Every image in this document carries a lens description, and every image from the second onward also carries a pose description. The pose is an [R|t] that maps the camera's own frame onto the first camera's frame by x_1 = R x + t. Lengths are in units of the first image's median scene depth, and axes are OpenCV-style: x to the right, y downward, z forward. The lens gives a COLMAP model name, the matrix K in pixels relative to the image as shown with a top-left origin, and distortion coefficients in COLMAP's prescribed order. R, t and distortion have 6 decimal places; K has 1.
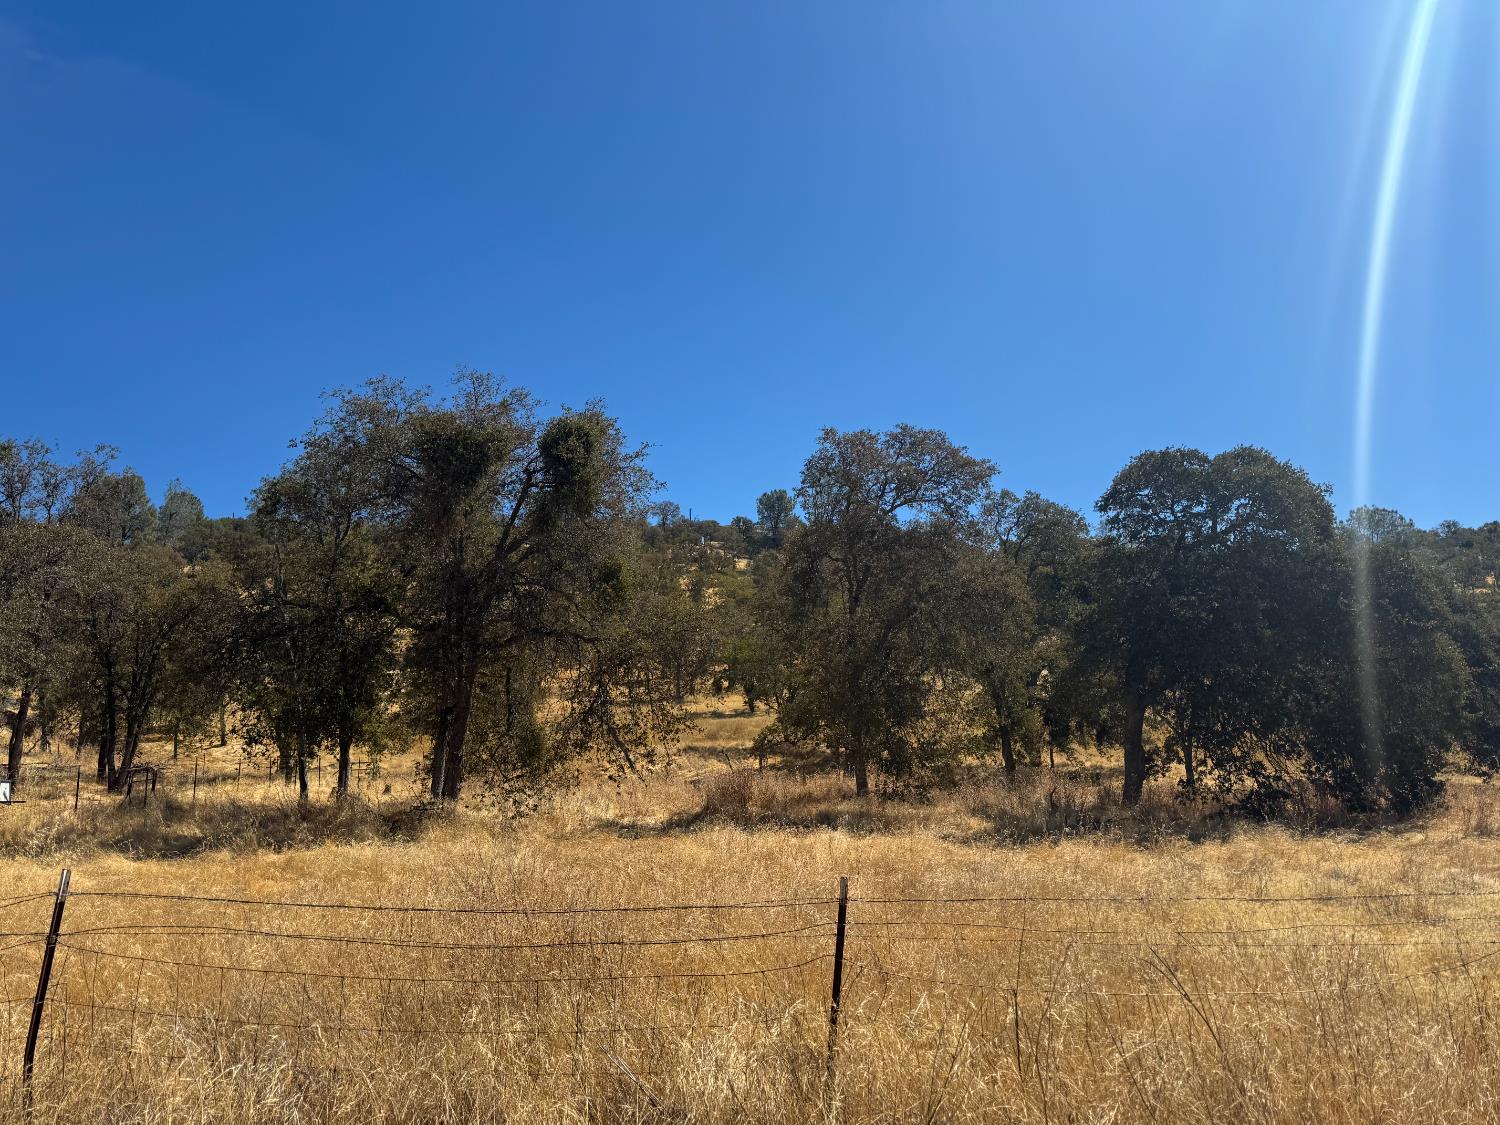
lens RADIAL K [[1042.1, 0, 750.0], [0, 1042.1, 562.5], [0, 0, 1]] dist [0.142767, -0.195939]
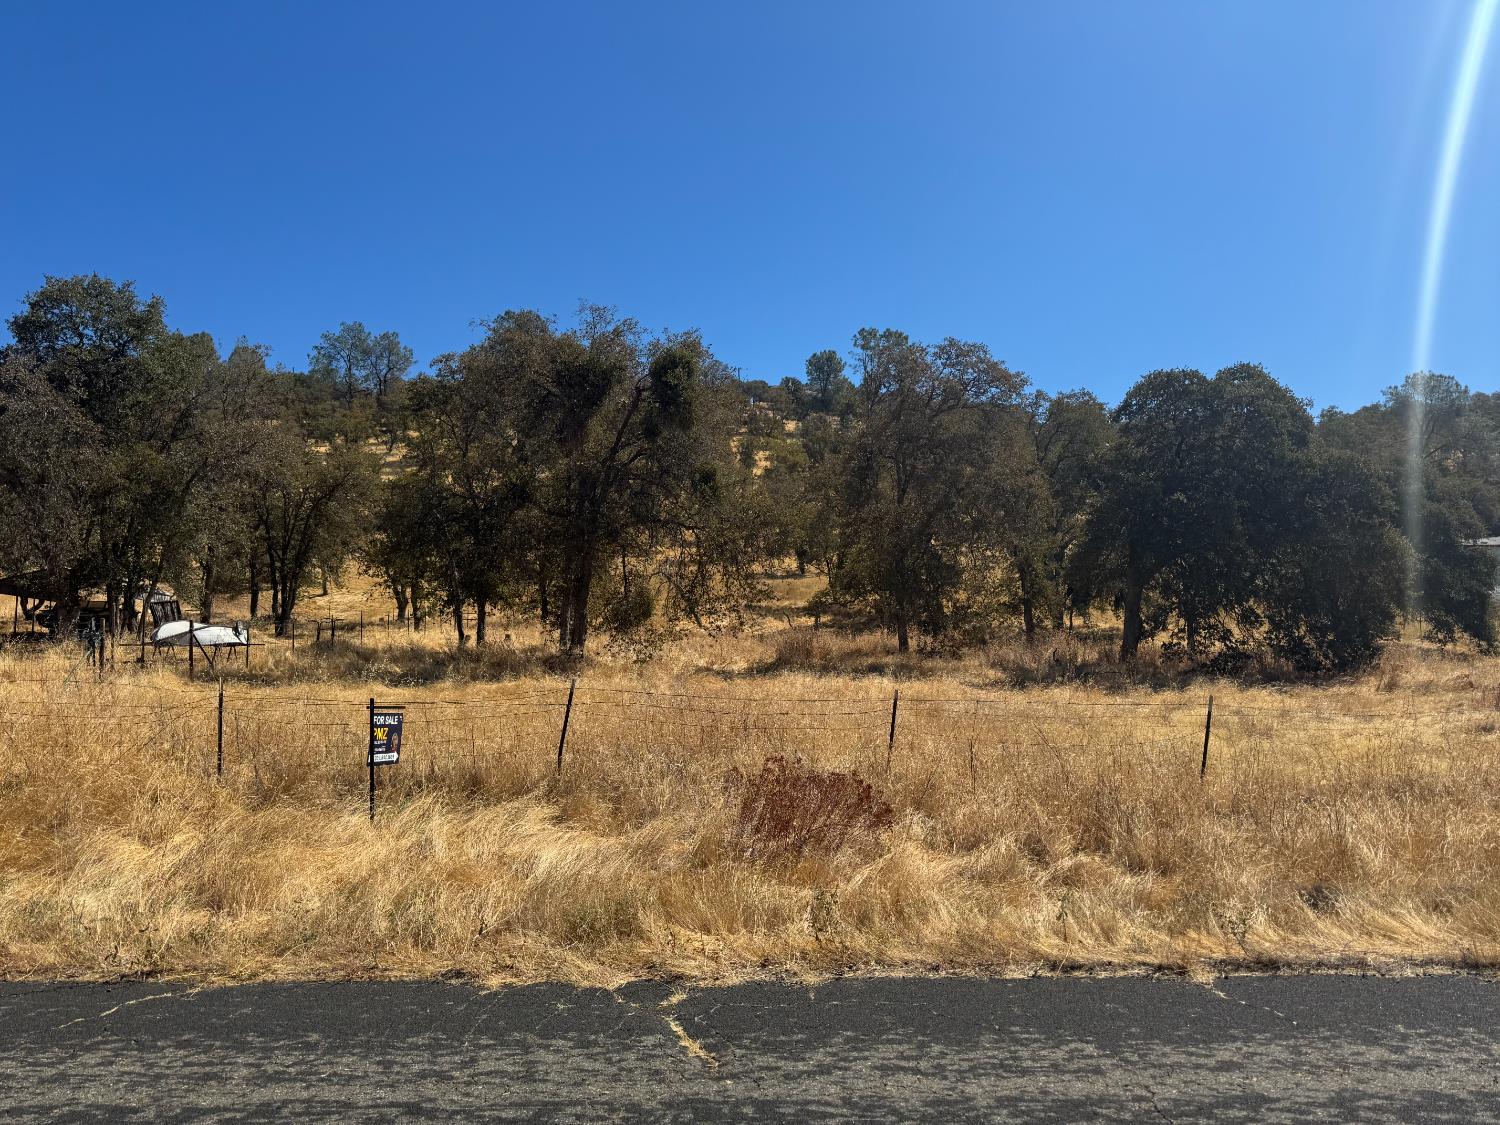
lens RADIAL K [[1042.0, 0, 747.0], [0, 1042.0, 571.3], [0, 0, 1]] dist [0.148646, -0.193464]
pose [[0.998921, 0.013537, -0.044430, -0.021385], [-0.006937, 0.989340, 0.145458, -0.044215], [0.045926, -0.144993, 0.988366, -0.190455]]
